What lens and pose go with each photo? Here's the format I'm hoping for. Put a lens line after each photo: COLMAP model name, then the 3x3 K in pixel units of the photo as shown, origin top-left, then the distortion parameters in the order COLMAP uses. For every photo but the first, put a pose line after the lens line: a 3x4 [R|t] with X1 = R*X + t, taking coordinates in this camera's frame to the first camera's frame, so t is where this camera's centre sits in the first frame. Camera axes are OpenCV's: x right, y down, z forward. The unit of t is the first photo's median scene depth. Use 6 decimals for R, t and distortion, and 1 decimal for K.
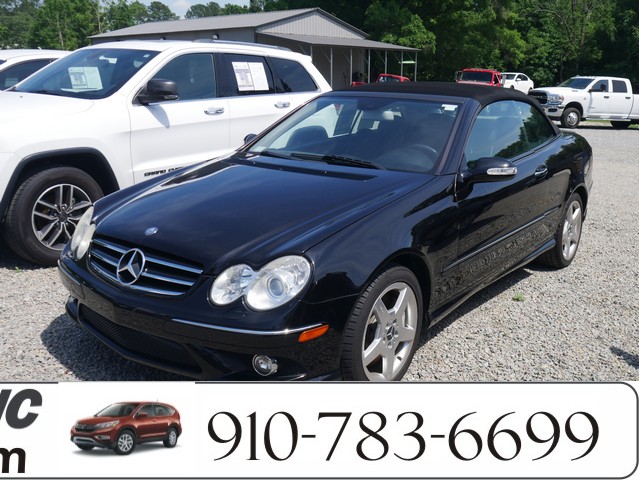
lens RADIAL K [[626.6, 0, 319.5], [0, 626.6, 240.0], [0, 0, 1]] dist [-0.019971, 0.002601]
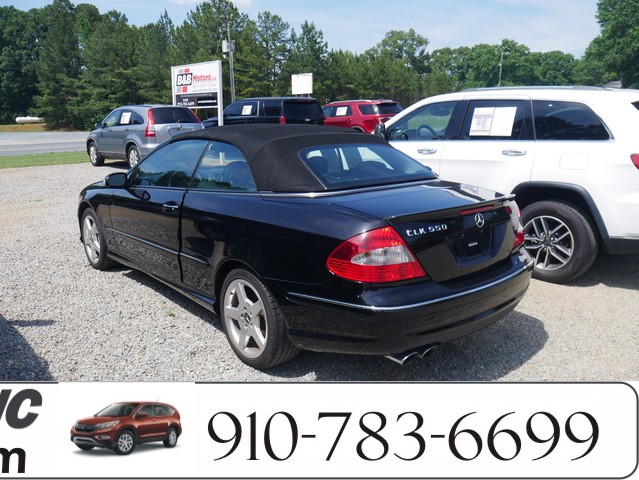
lens RADIAL K [[529.6, 0, 319.5], [0, 529.6, 240.0], [0, 0, 1]] dist [-0.035760, 0.011049]
pose [[-0.145064, 0.209493, -0.966990, 0.775846], [-0.251636, 0.937380, 0.240827, -0.217560], [0.956888, 0.278265, -0.083264, 0.859292]]
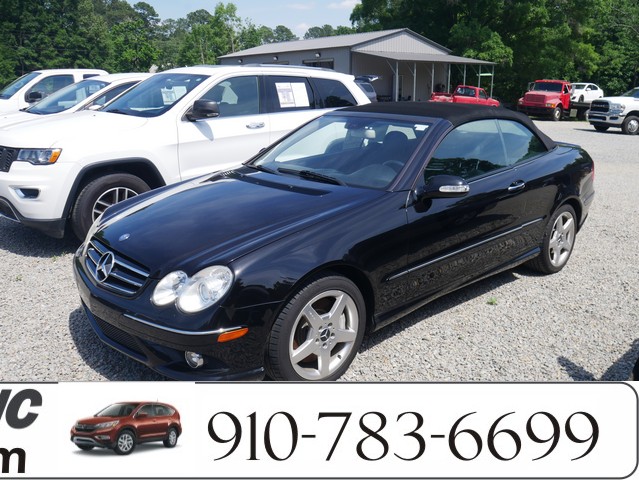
lens RADIAL K [[529.6, 0, 319.5], [0, 529.6, 240.0], [0, 0, 1]] dist [-0.035760, 0.011049]
pose [[0.985465, 0.036207, -0.165973, 0.112744], [-0.031885, 0.999081, 0.028629, -0.021052], [0.166858, -0.022921, 0.985715, 0.031961]]
